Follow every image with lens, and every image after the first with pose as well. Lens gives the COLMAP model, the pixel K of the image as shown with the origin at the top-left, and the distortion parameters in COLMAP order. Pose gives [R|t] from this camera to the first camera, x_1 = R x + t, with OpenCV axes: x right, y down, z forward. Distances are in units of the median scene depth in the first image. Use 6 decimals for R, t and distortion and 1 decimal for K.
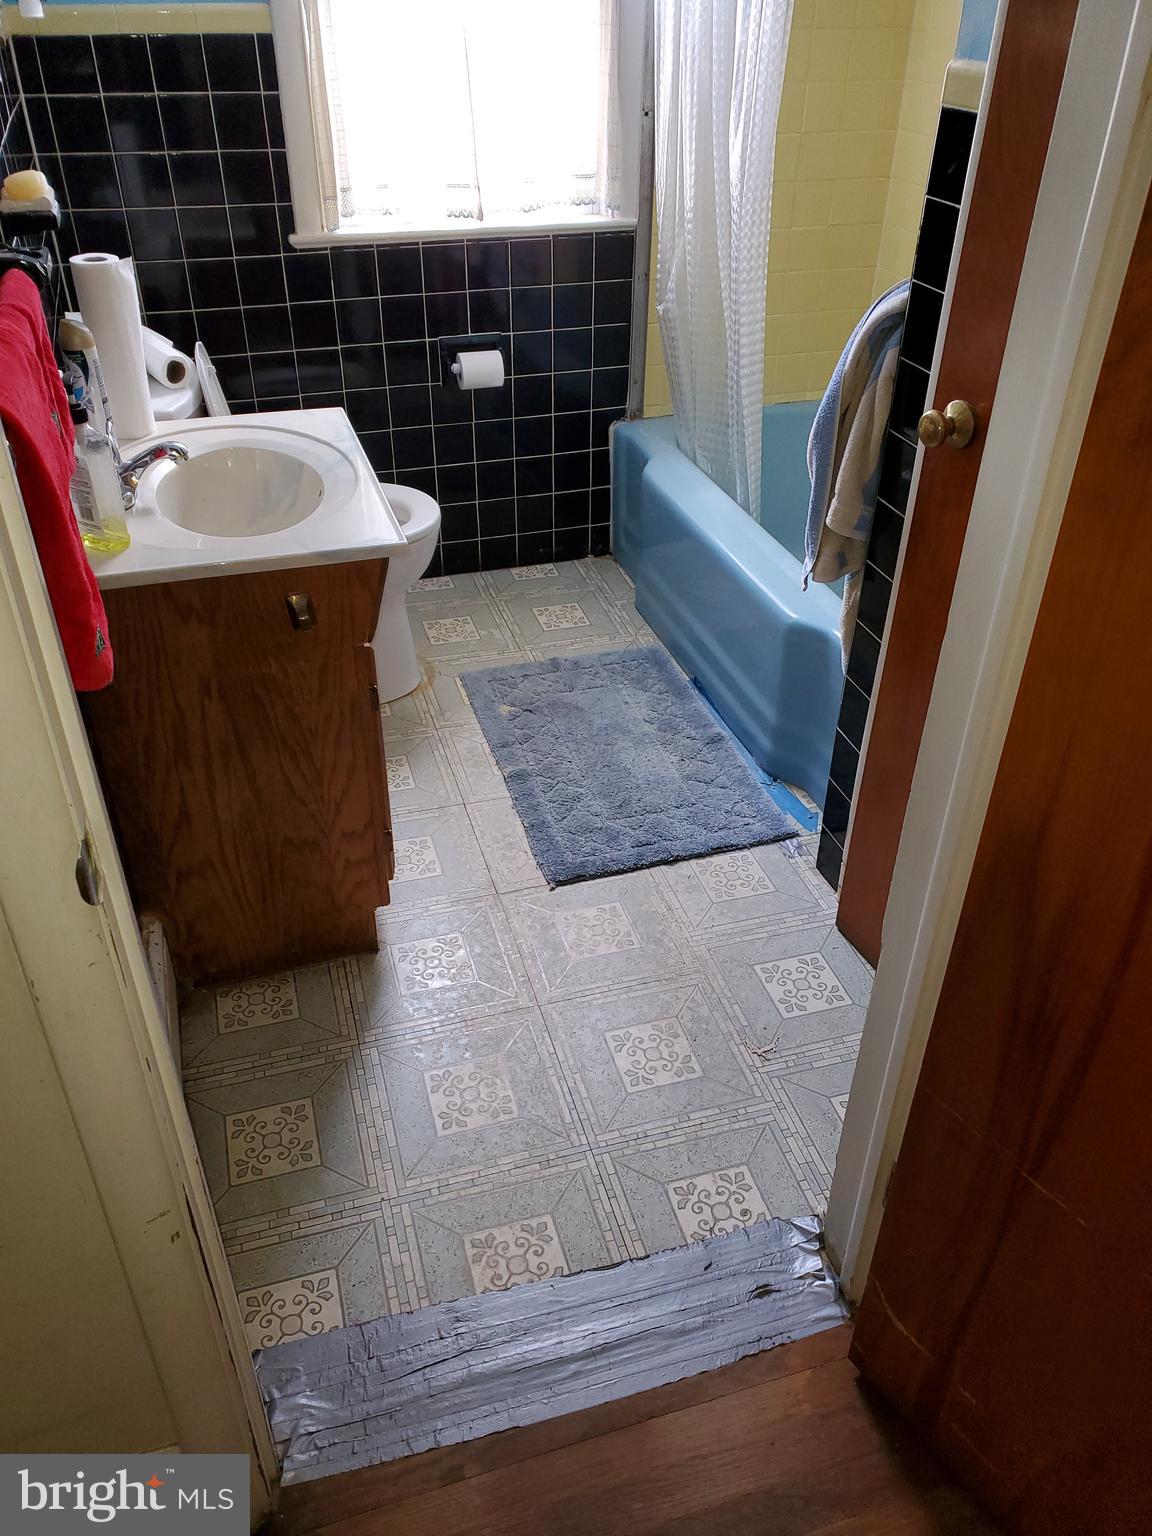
lens RADIAL K [[1188.7, 0, 582.2], [0, 1188.7, 769.6], [0, 0, 1]] dist [0.051505, -0.058277]
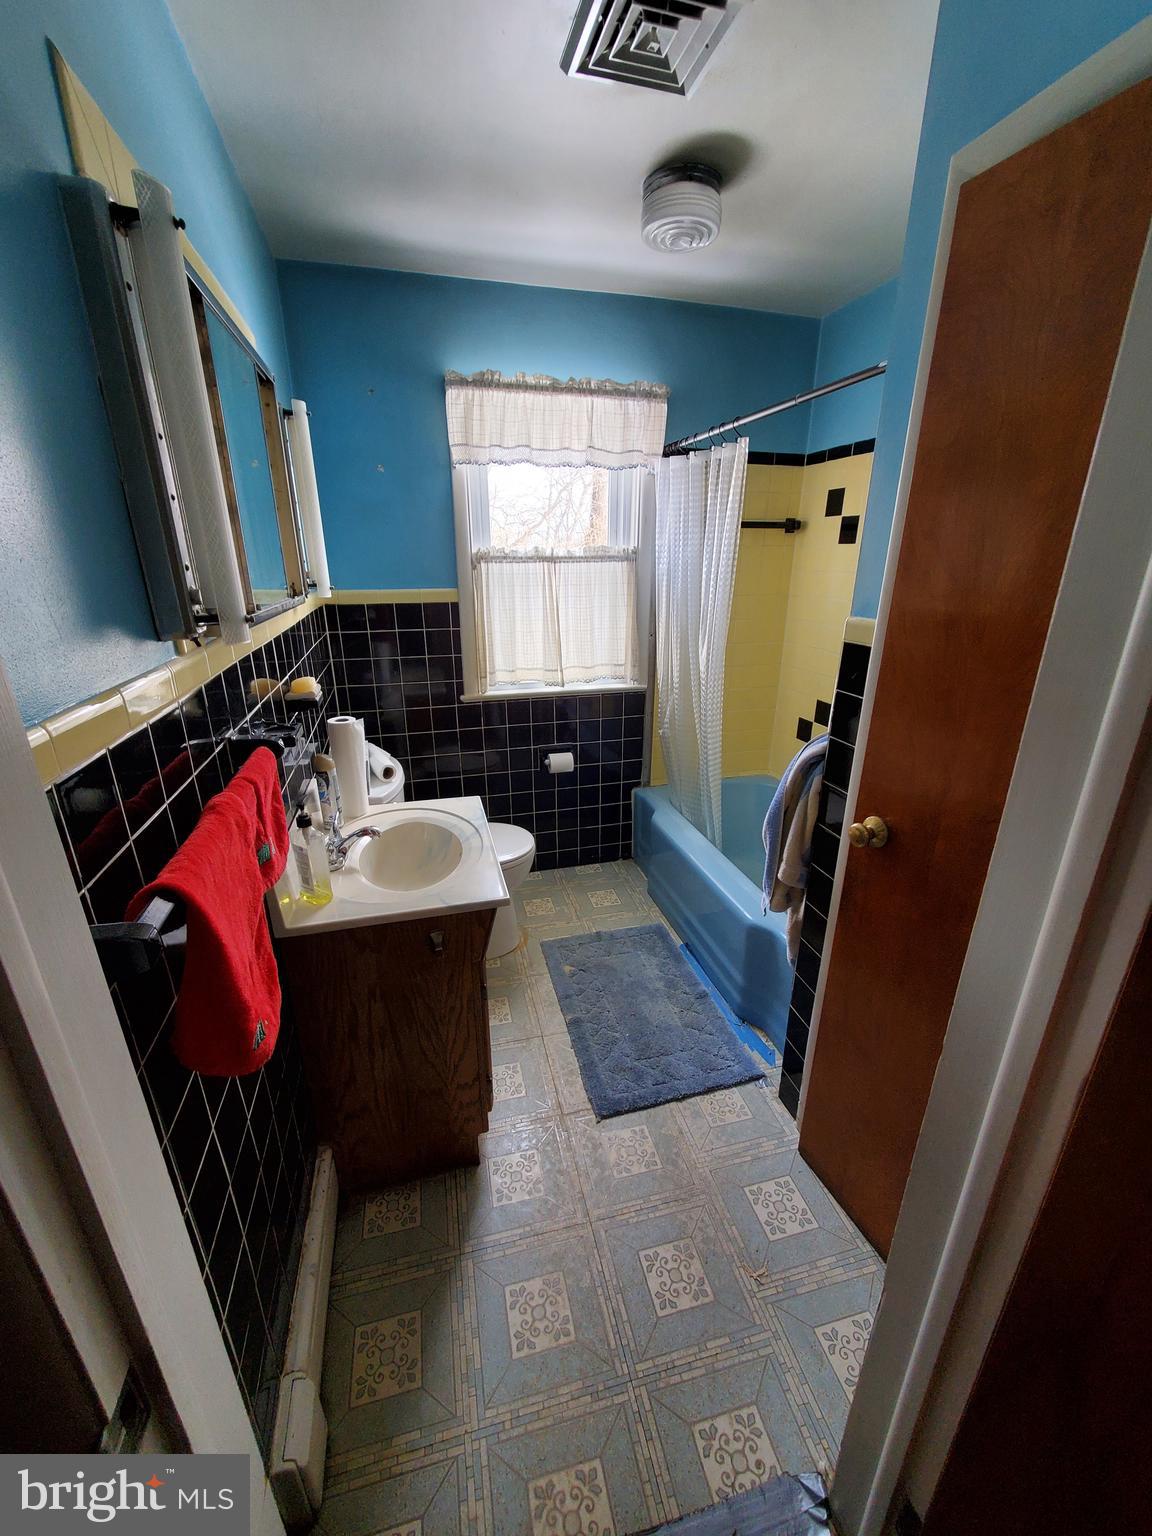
lens RADIAL K [[606.1, 0, 578.2], [0, 606.1, 769.0], [0, 0, 1]] dist [-0.000640, -0.002913]
pose [[0.998611, 0.003557, -0.052571, -0.015503], [-0.017308, 0.964500, -0.263515, -0.124662], [0.049767, 0.264059, 0.963222, 0.179344]]
